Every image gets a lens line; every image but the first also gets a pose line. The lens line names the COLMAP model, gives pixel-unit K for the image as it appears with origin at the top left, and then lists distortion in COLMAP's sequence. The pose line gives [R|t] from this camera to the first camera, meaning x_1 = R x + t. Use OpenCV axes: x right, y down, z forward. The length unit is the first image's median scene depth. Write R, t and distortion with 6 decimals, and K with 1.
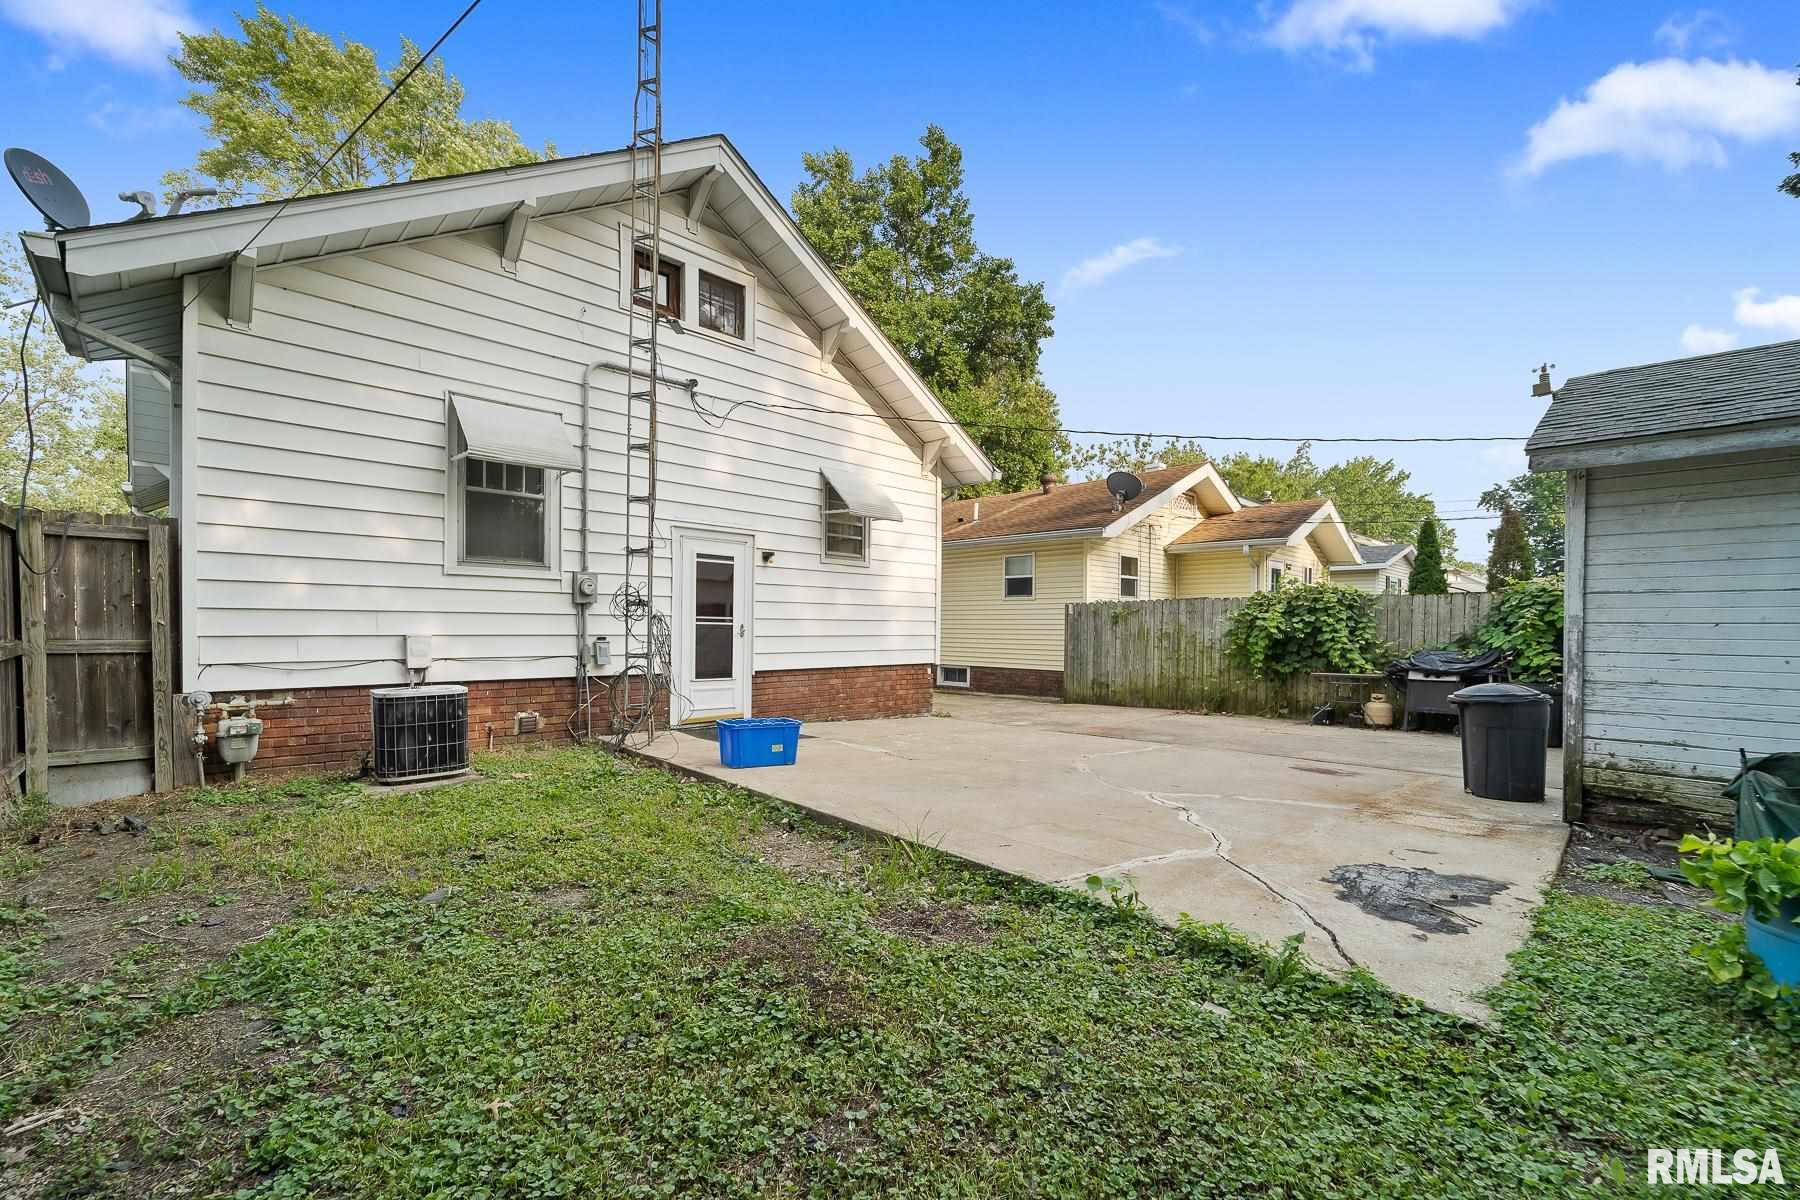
lens RADIAL K [[740.7, 0, 895.8], [0, 740.7, 607.9], [0, 0, 1]] dist [0.000203, -0.000388]
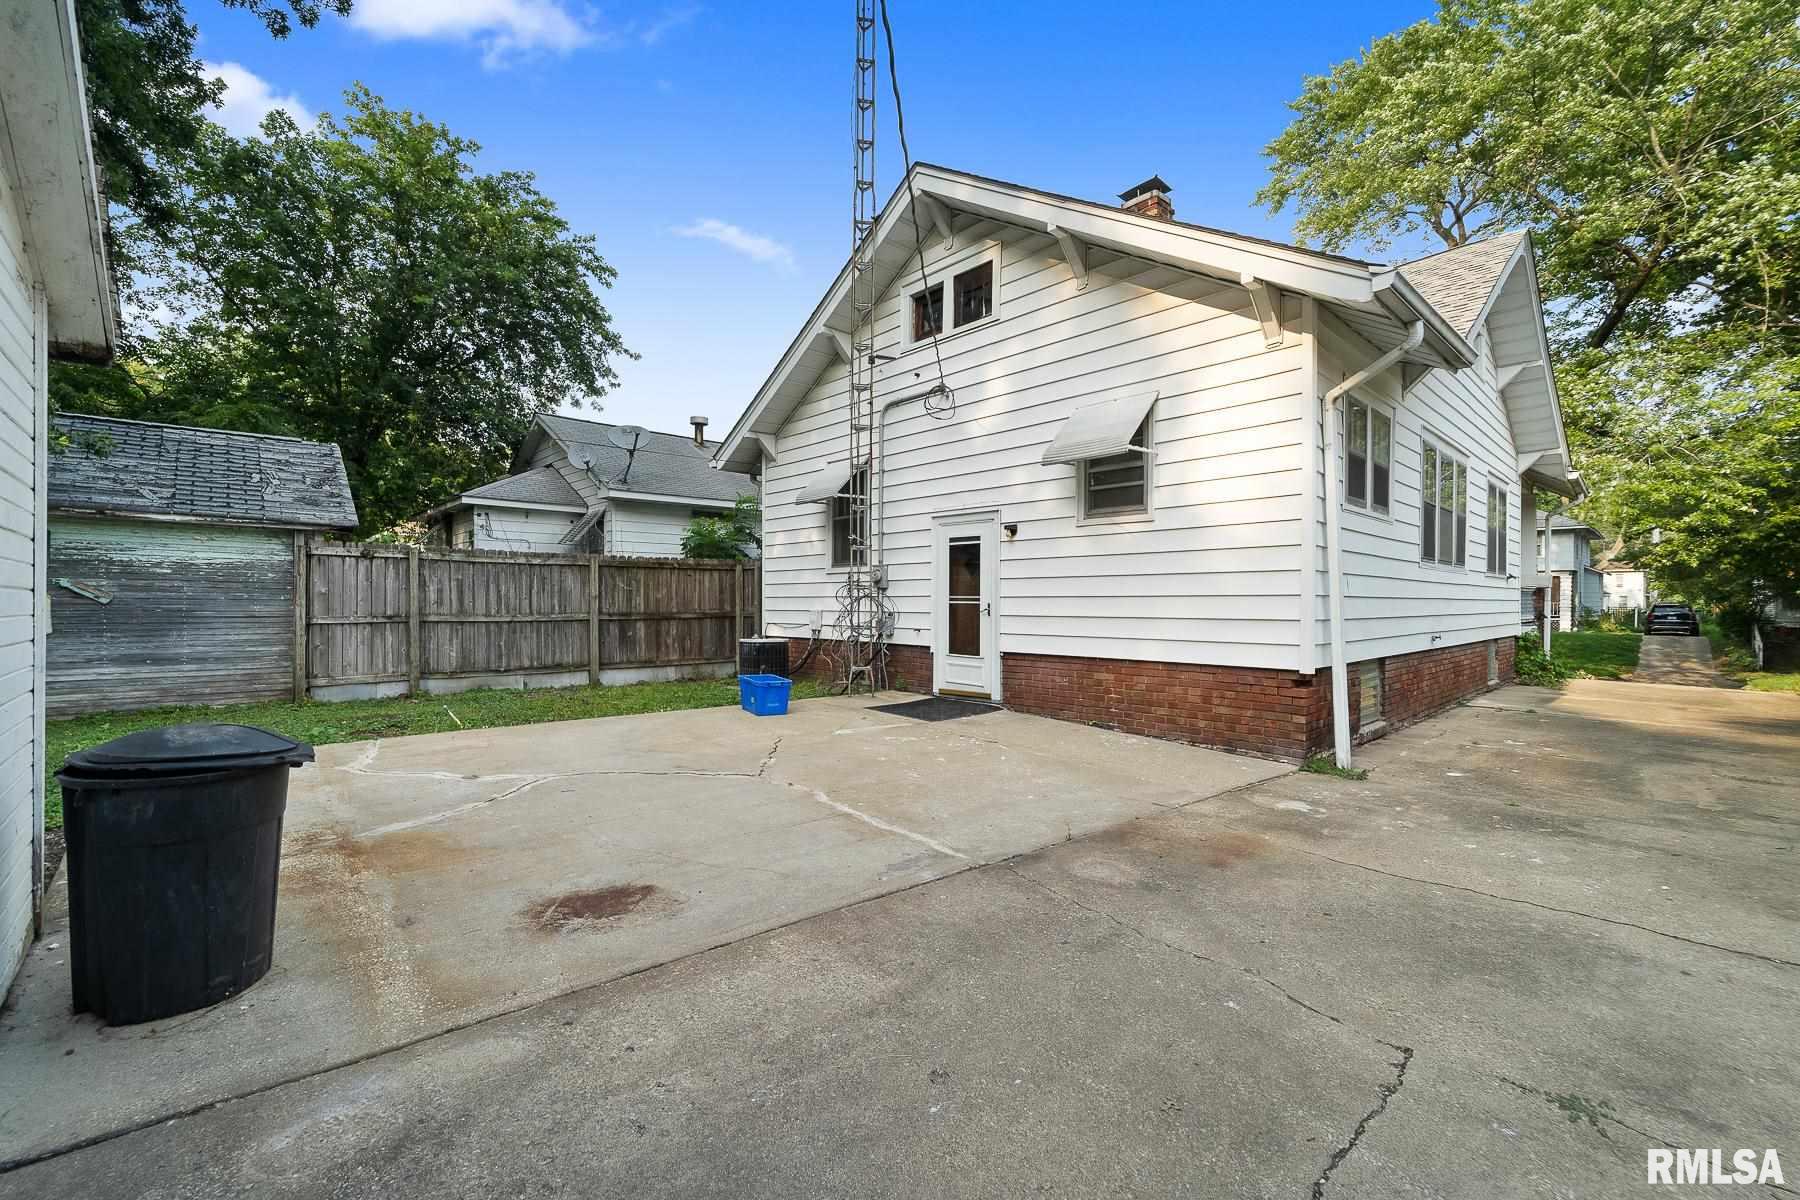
lens RADIAL K [[744.1, 0, 879.0], [0, 744.1, 593.2], [0, 0, 1]] dist [-0.000373, -0.001144]
pose [[-0.044311, -0.025390, -0.998695, 0.790769], [0.015113, 0.999546, -0.026082, 0.032756], [0.998903, -0.016249, -0.043907, 0.897769]]
